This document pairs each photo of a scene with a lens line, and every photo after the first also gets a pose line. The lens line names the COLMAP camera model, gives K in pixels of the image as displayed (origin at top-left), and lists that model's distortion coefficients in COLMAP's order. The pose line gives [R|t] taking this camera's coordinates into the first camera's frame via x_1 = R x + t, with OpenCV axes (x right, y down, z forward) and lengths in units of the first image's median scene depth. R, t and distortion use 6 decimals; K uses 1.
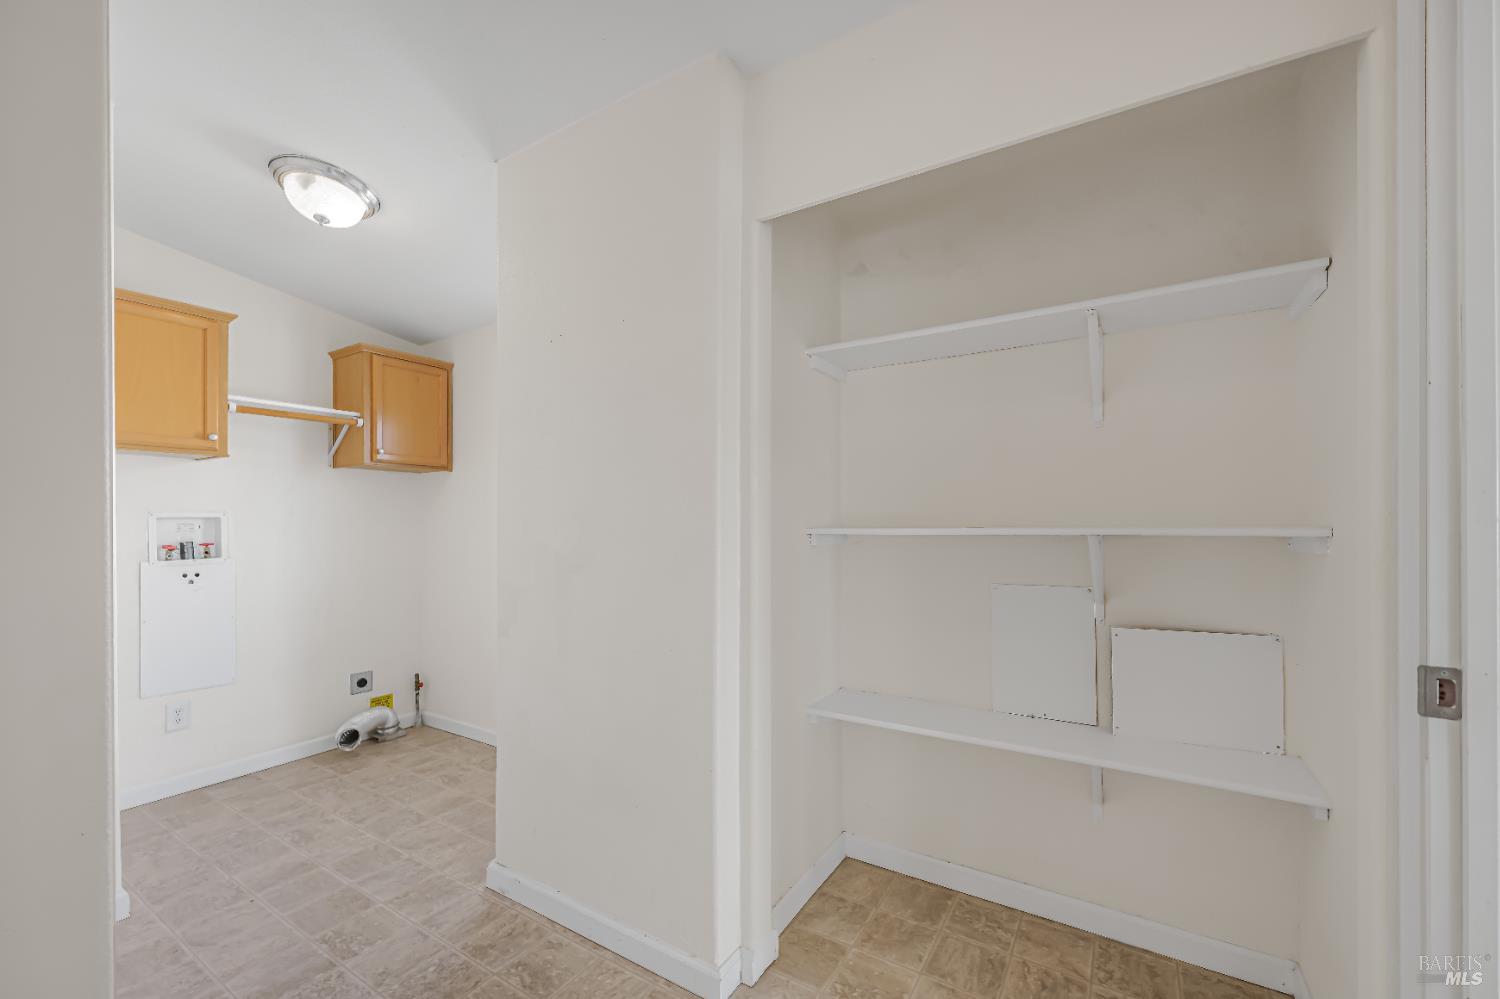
lens RADIAL K [[601.1, 0, 751.4], [0, 601.1, 515.4], [0, 0, 1]] dist [0.000028, -0.000024]
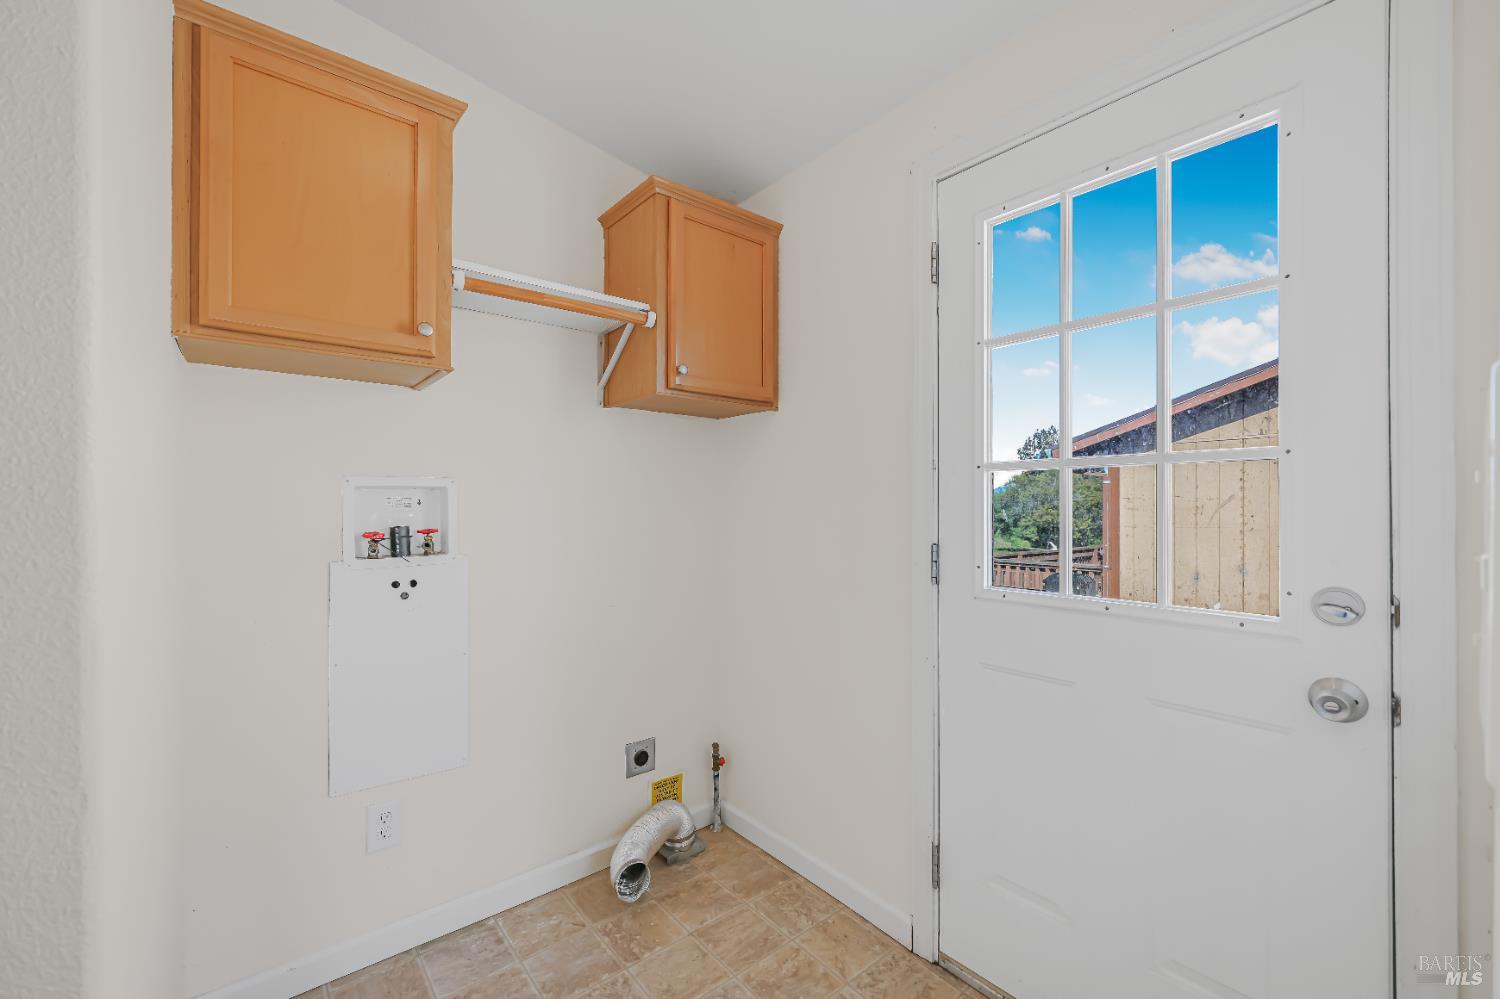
lens RADIAL K [[601.1, 0, 747.0], [0, 601.1, 494.5], [0, 0, 1]] dist [0.000028, -0.000024]
pose [[0.951642, 0.004706, -0.307172, -0.386810], [-0.004246, 0.999989, 0.002166, 0.007873], [0.307179, -0.000757, 0.951651, 0.485570]]
